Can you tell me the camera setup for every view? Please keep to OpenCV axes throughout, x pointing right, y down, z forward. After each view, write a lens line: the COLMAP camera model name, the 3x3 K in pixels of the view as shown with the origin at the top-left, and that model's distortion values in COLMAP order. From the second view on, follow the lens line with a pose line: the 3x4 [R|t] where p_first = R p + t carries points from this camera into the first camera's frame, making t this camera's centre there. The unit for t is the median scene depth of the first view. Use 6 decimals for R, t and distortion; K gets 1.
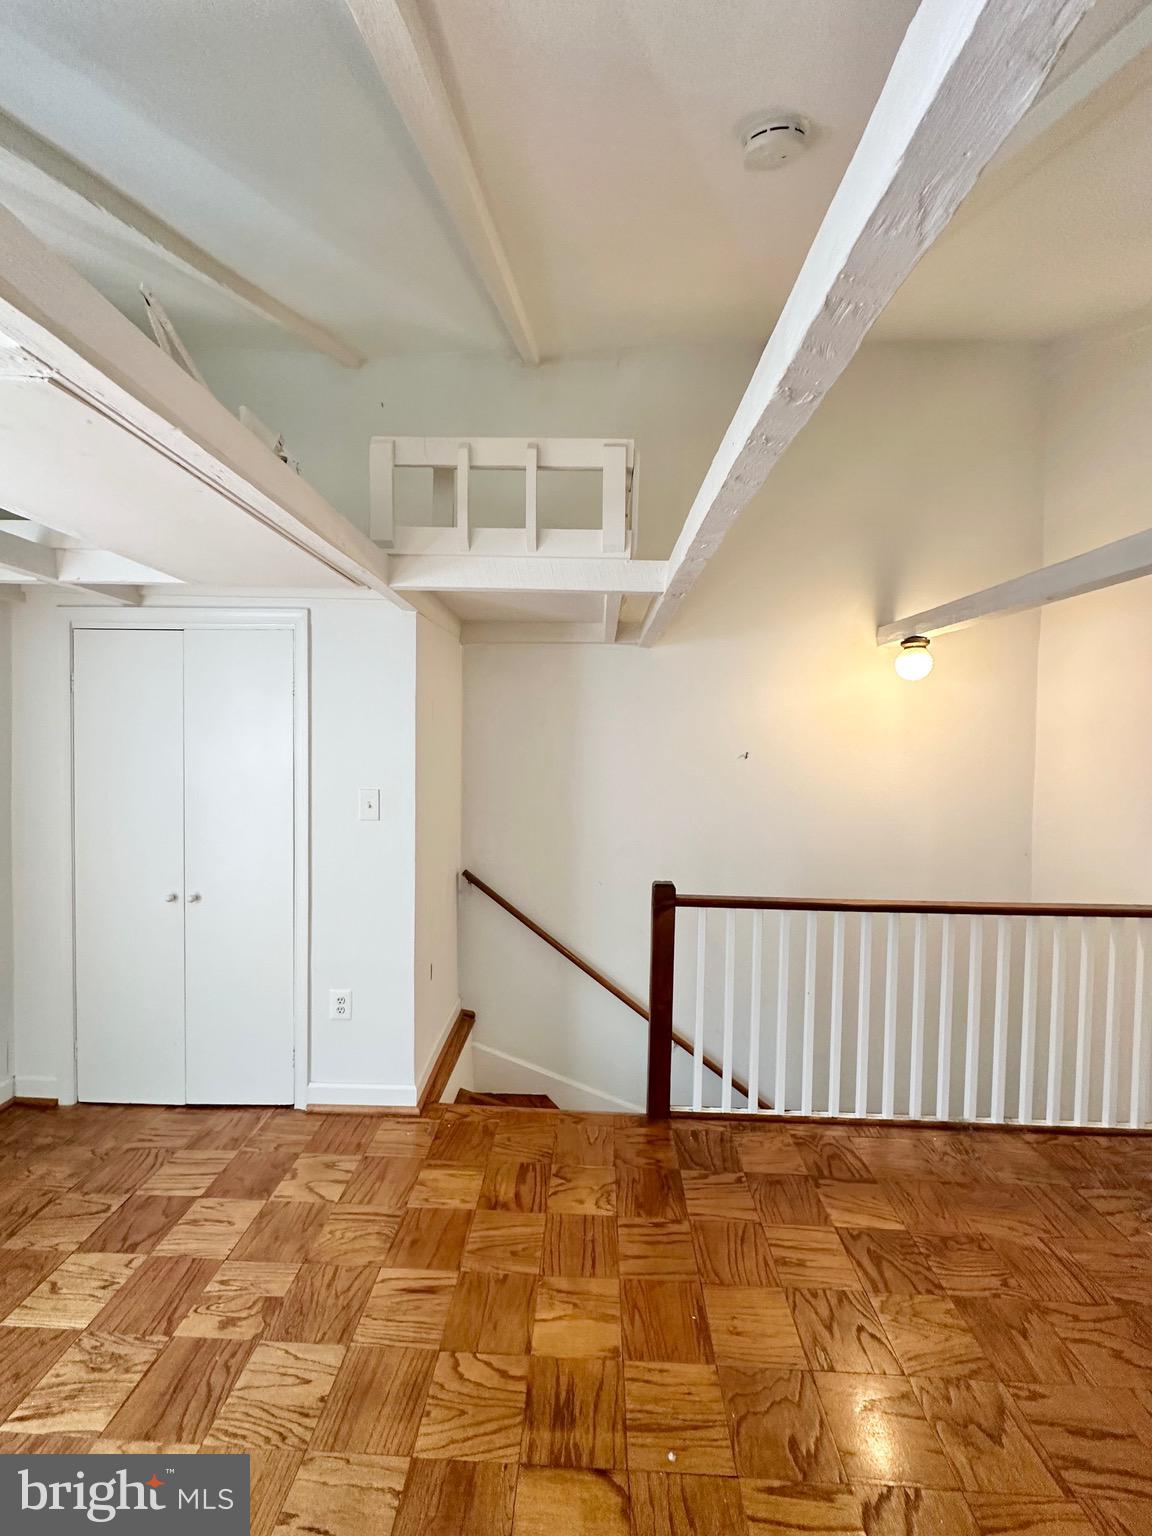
lens RADIAL K [[615.2, 0, 576.0], [0, 615.2, 768.0], [0, 0, 1]] dist [-0.003524, 0.000408]
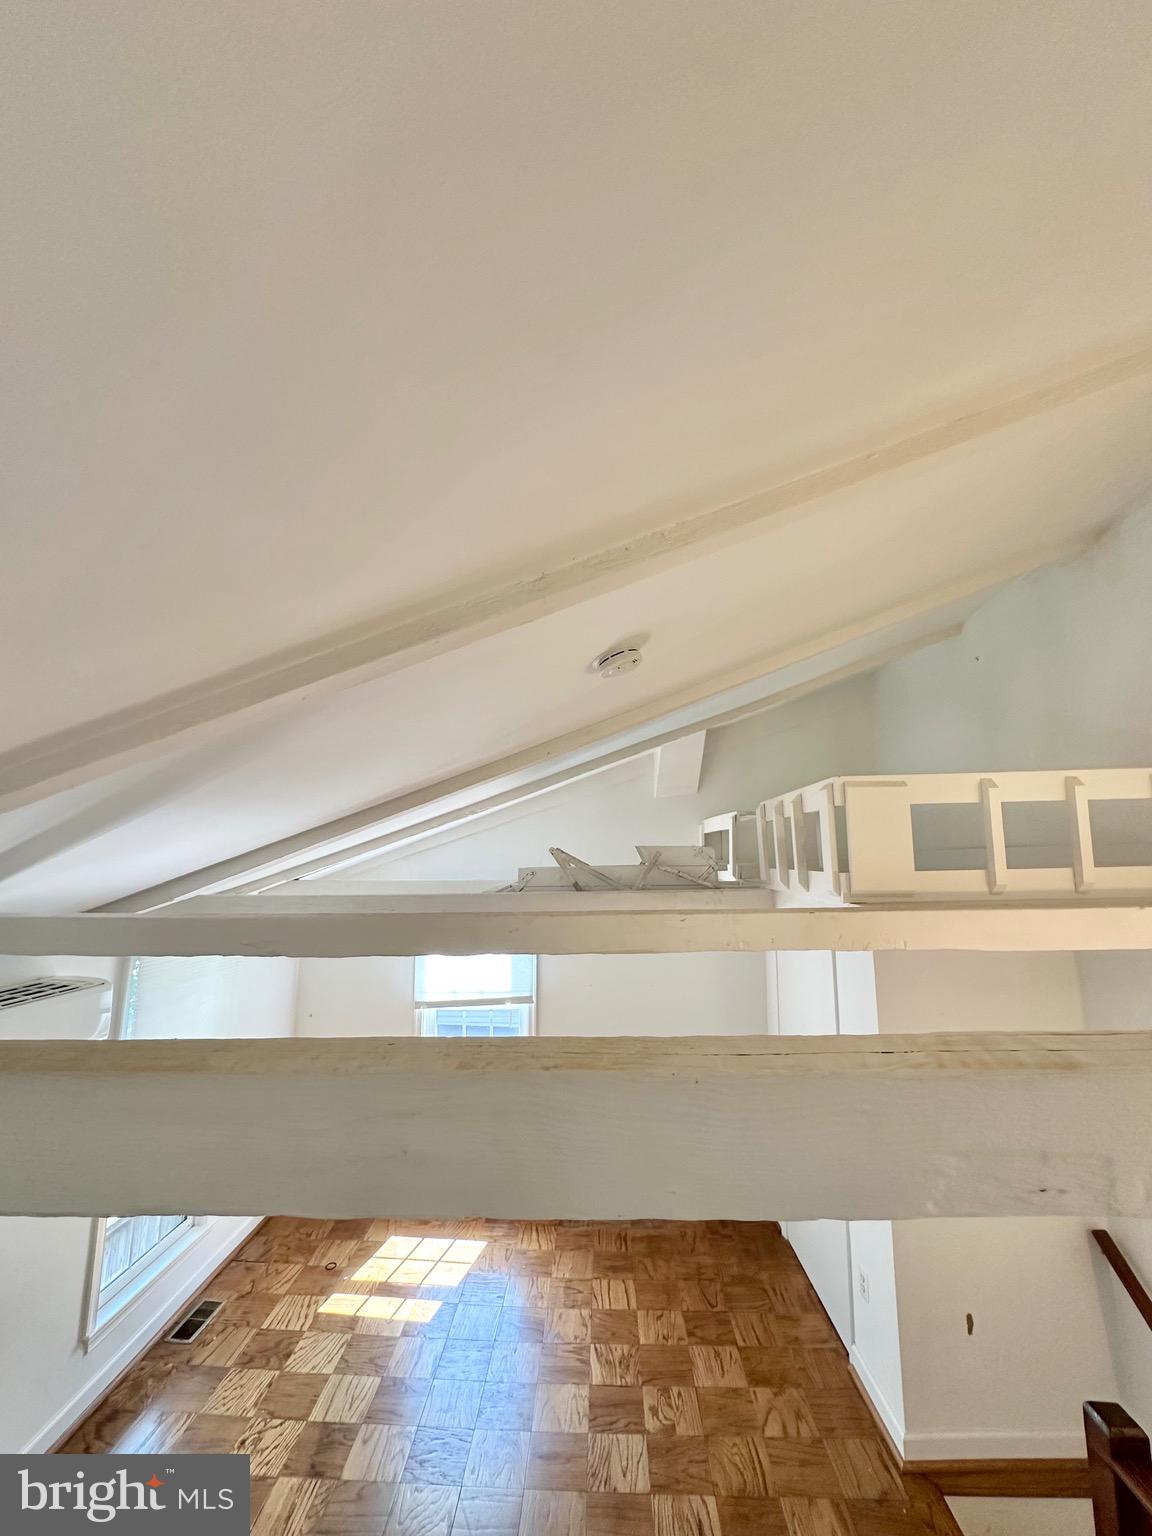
lens RADIAL K [[614.2, 0, 576.0], [0, 614.2, 768.0], [0, 0, 1]] dist [-0.003894, 0.000803]
pose [[-0.009241, -0.166768, -0.985953, 1.141329], [-0.035538, 0.985427, -0.166346, -0.418248], [0.999326, 0.033502, -0.015033, 0.681333]]
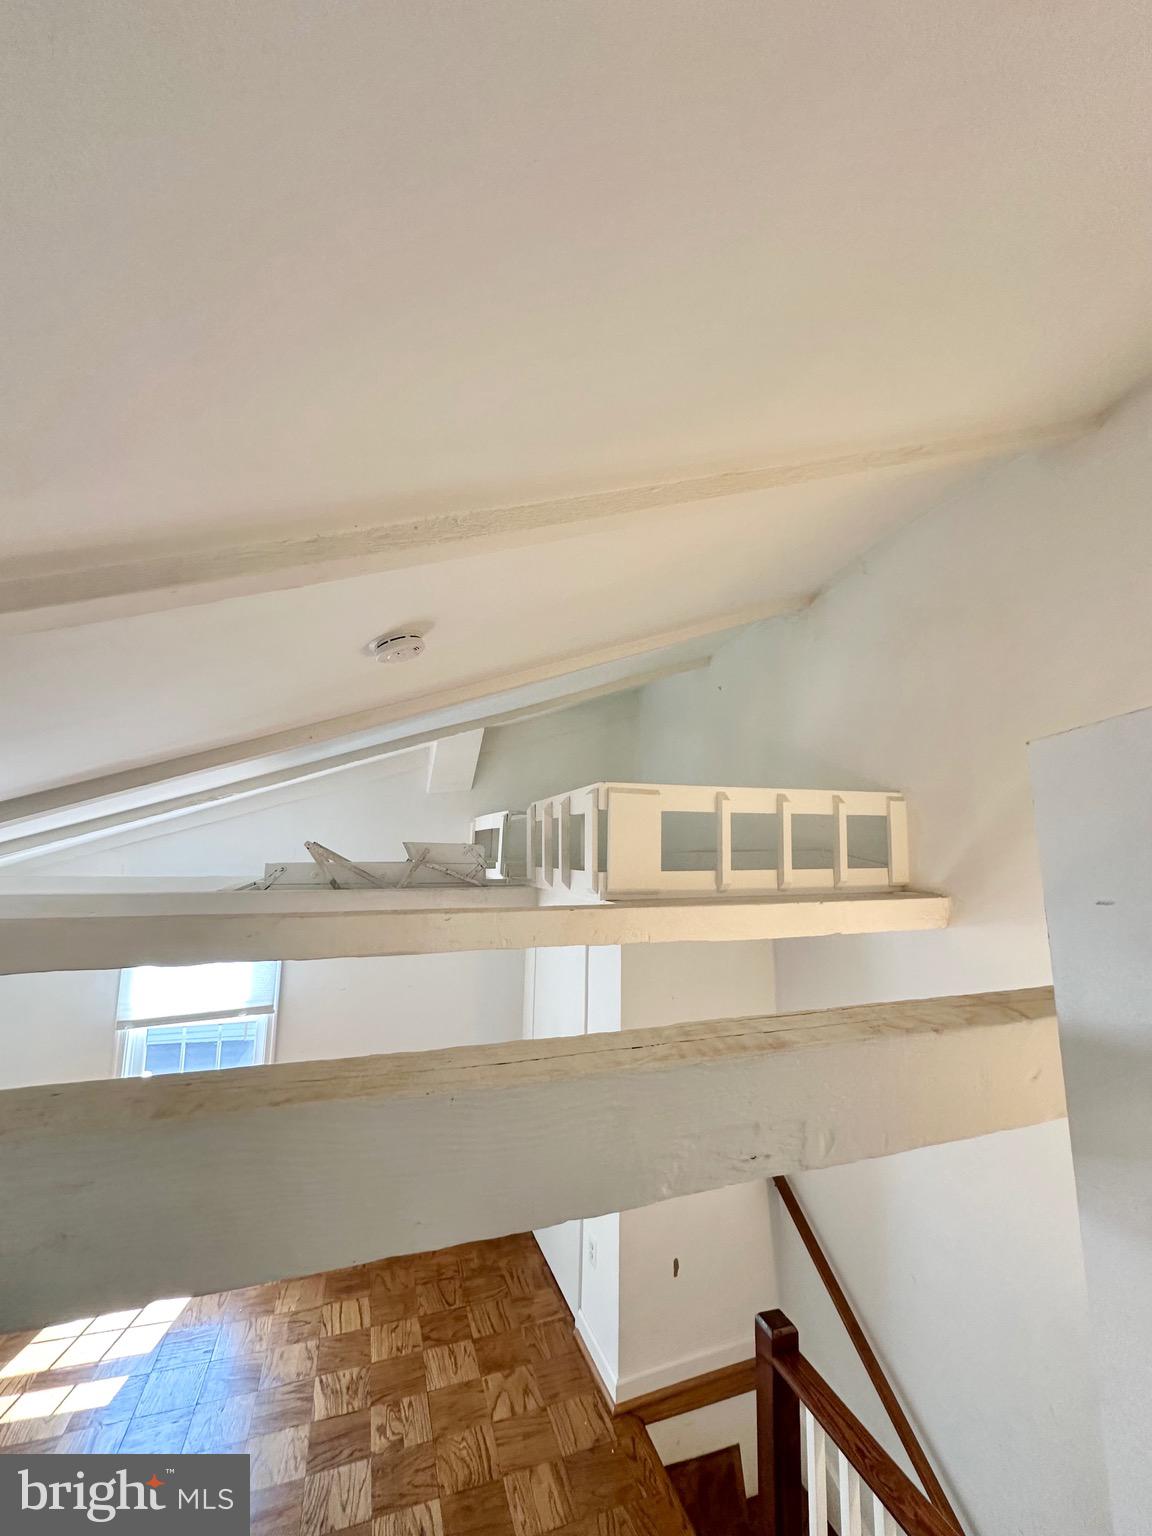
lens RADIAL K [[614.2, 0, 576.0], [0, 614.2, 768.0], [0, 0, 1]] dist [-0.003894, 0.000803]
pose [[0.351963, -0.149874, -0.923937, 1.124286], [-0.042803, 0.983488, -0.175839, -0.420204], [0.935035, 0.101436, 0.339737, 0.682955]]
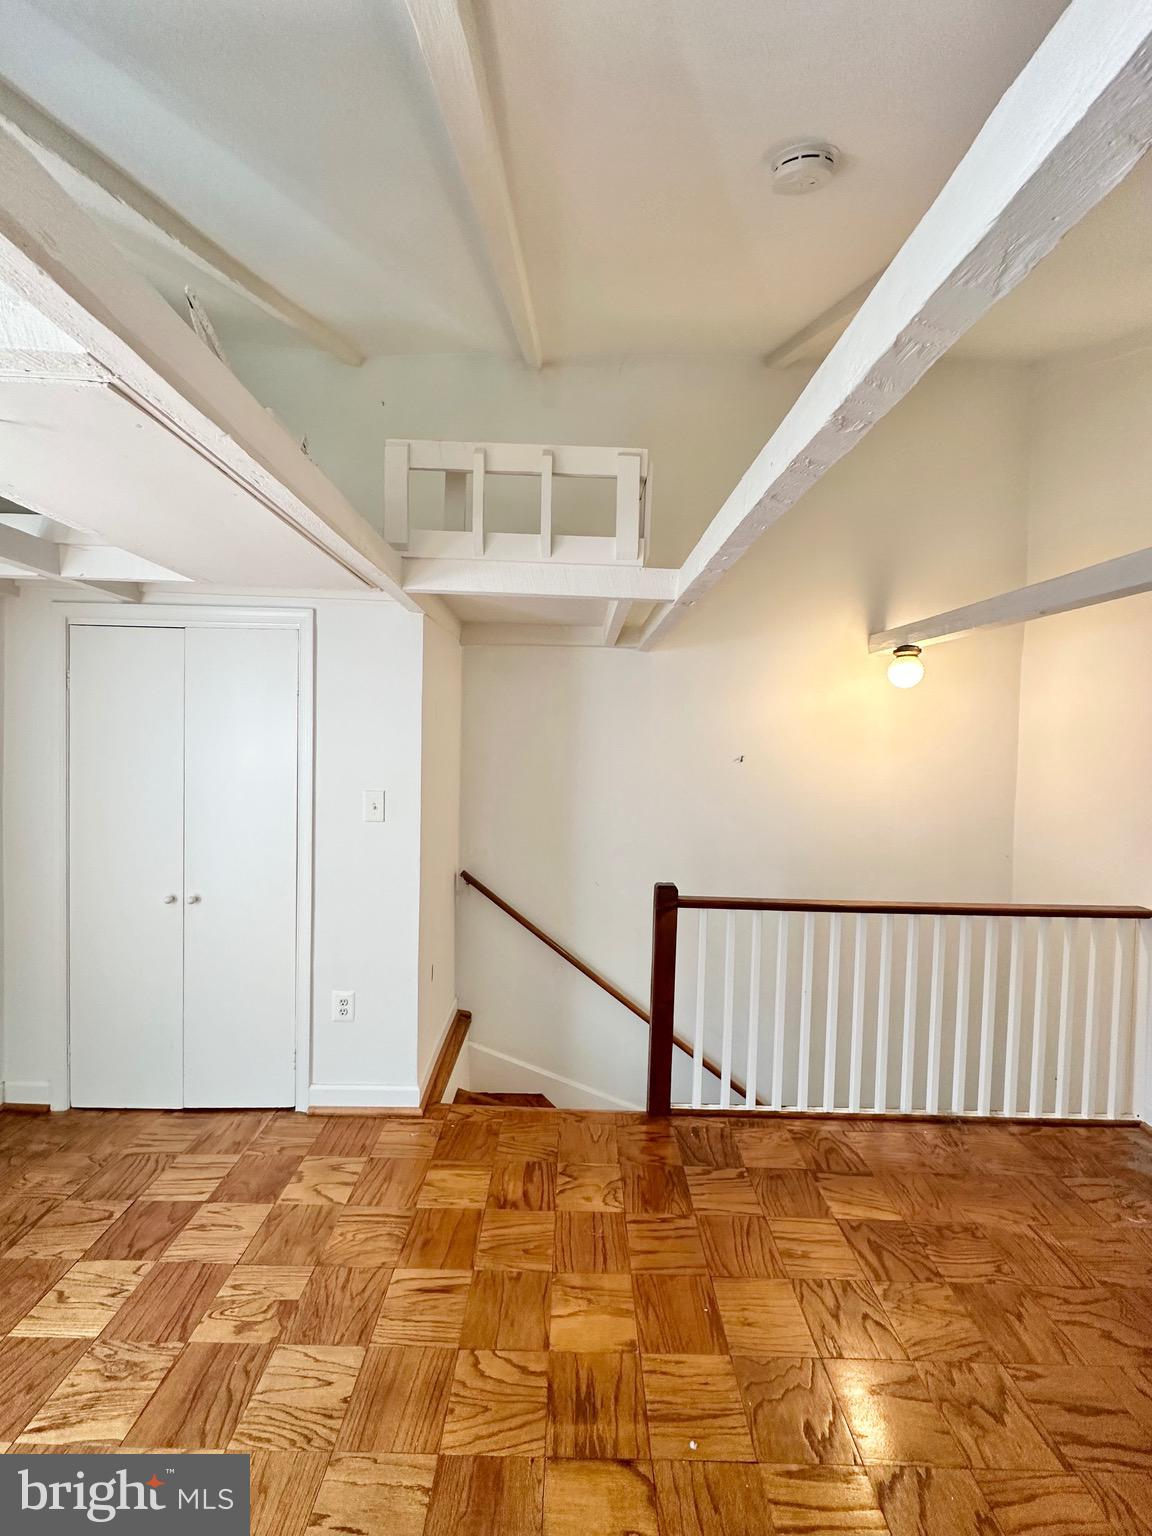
lens RADIAL K [[614.2, 0, 576.0], [0, 614.2, 768.0], [0, 0, 1]] dist [-0.003894, 0.000803]
pose [[0.999242, 0.007834, 0.038120, -0.064912], [-0.007915, 0.999967, 0.001992, -0.009459], [-0.038104, -0.002292, 0.999271, -0.011678]]
